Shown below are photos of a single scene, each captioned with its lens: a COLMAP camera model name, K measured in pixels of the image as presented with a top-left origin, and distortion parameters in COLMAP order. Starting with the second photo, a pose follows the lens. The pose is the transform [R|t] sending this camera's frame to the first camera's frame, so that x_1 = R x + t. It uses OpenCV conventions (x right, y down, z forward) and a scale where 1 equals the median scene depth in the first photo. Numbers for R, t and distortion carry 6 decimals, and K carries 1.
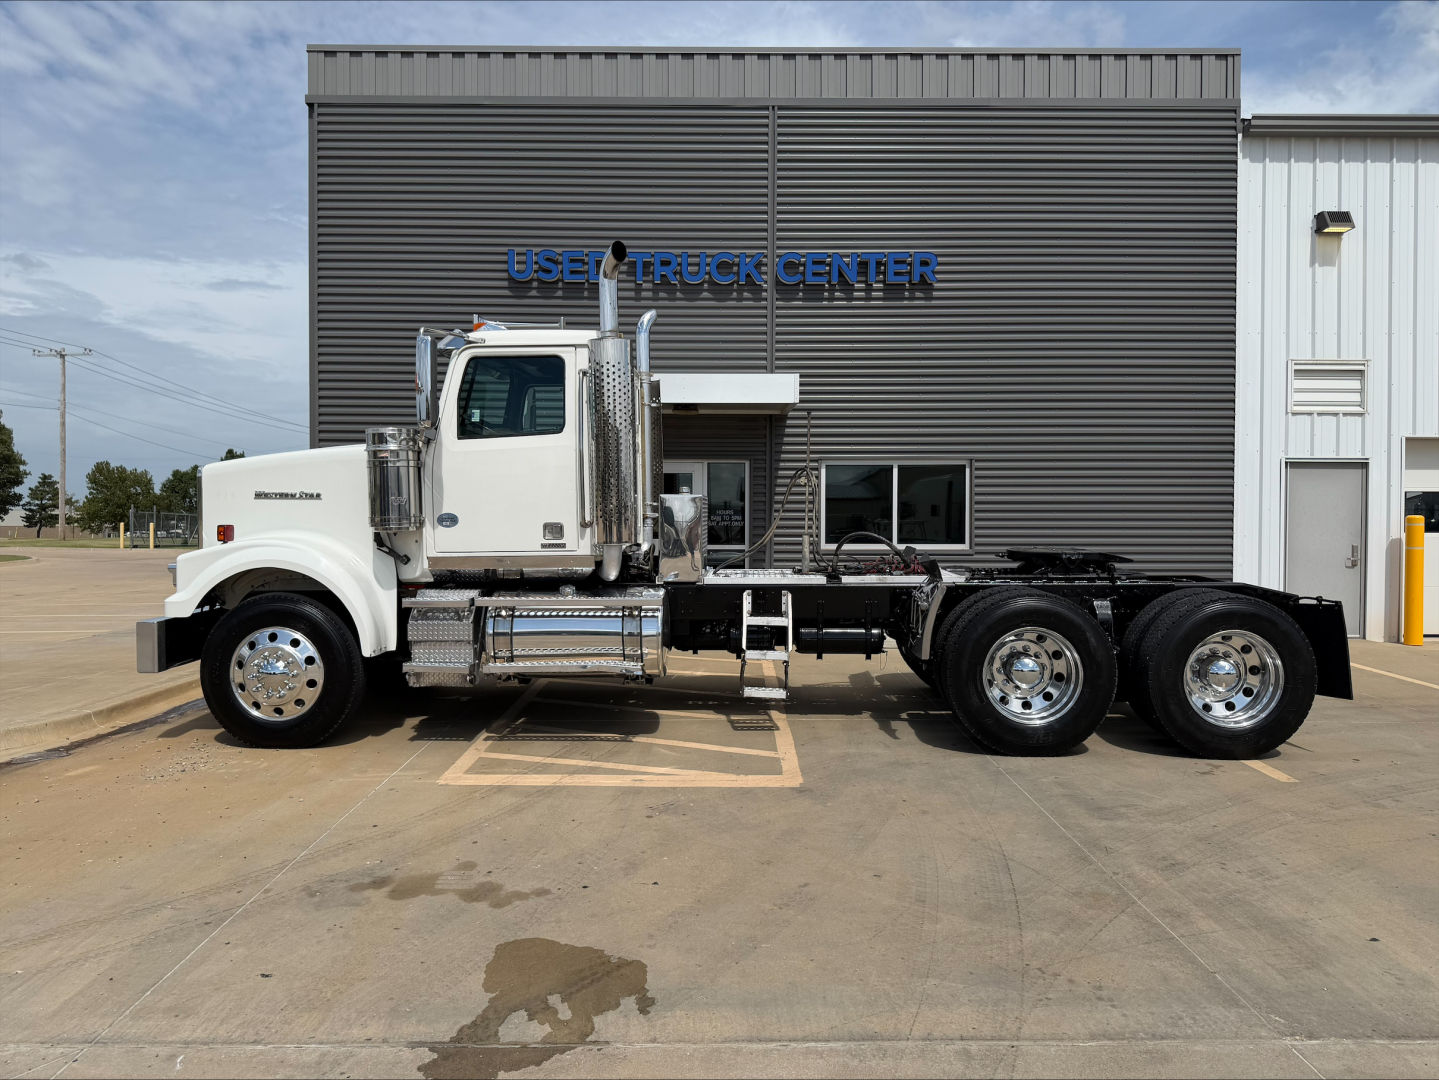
lens RADIAL K [[1016.8, 0, 707.9], [0, 1016.8, 539.8], [0, 0, 1]] dist [0.045675, -0.057575]
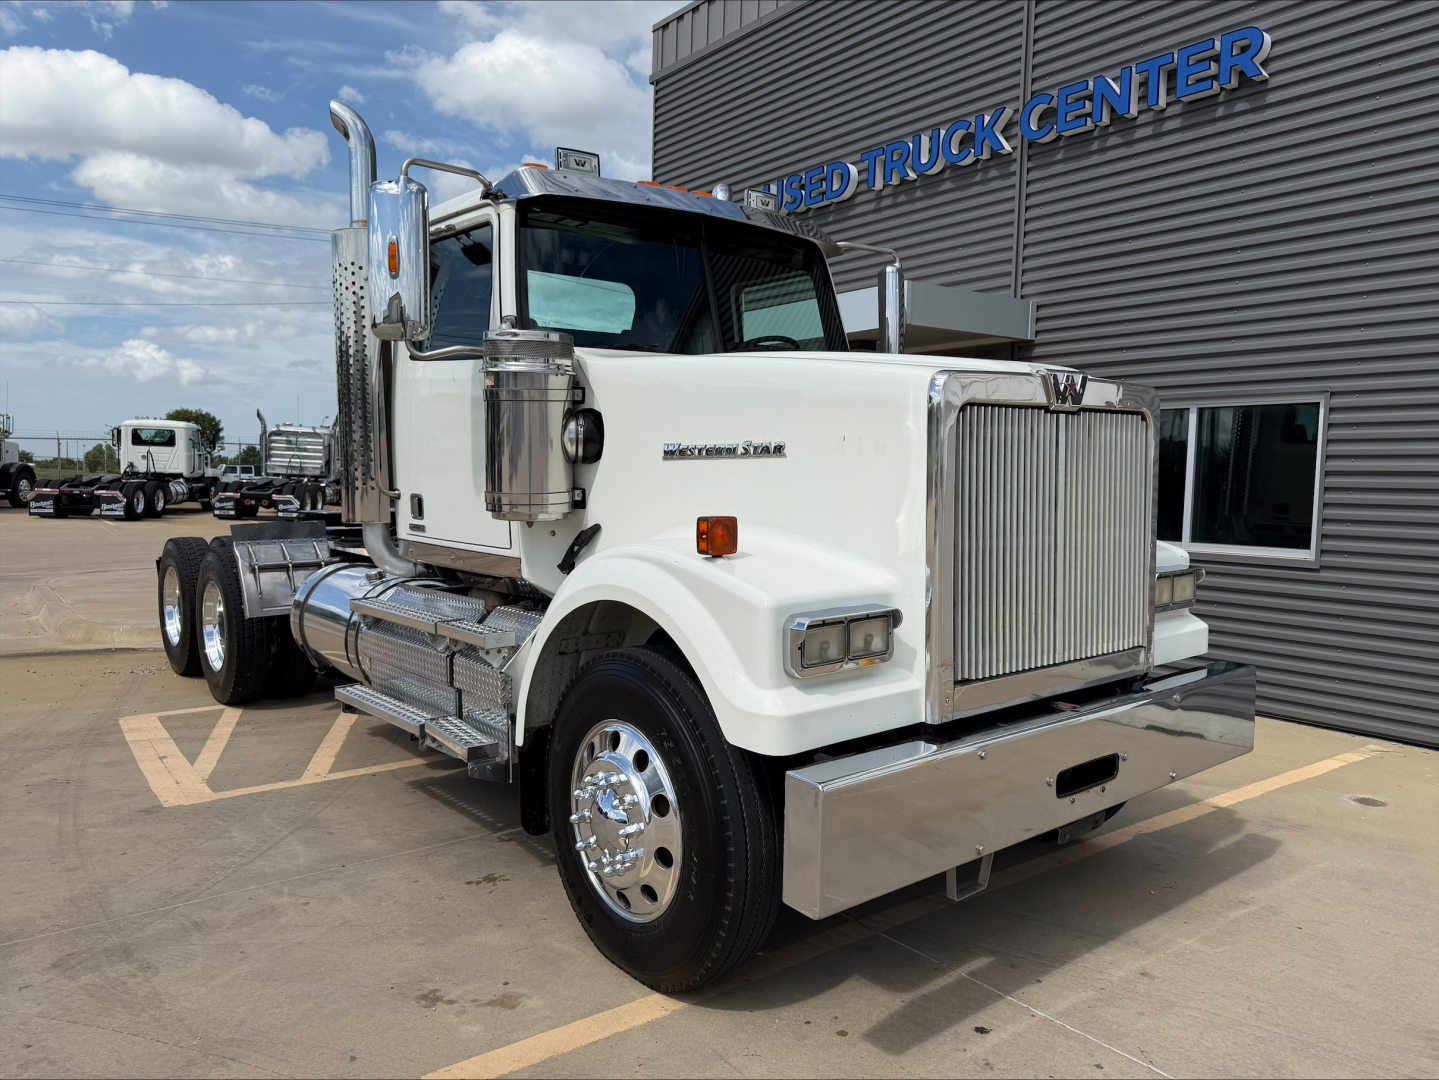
lens RADIAL K [[1024.9, 0, 718.9], [0, 1024.9, 548.0], [0, 0, 1]] dist [0.013663, -0.023242]
pose [[0.607114, 0.062381, -0.792162, 0.507941], [-0.036537, 0.998051, 0.050591, -0.012543], [0.793774, -0.001771, 0.608210, 0.427679]]
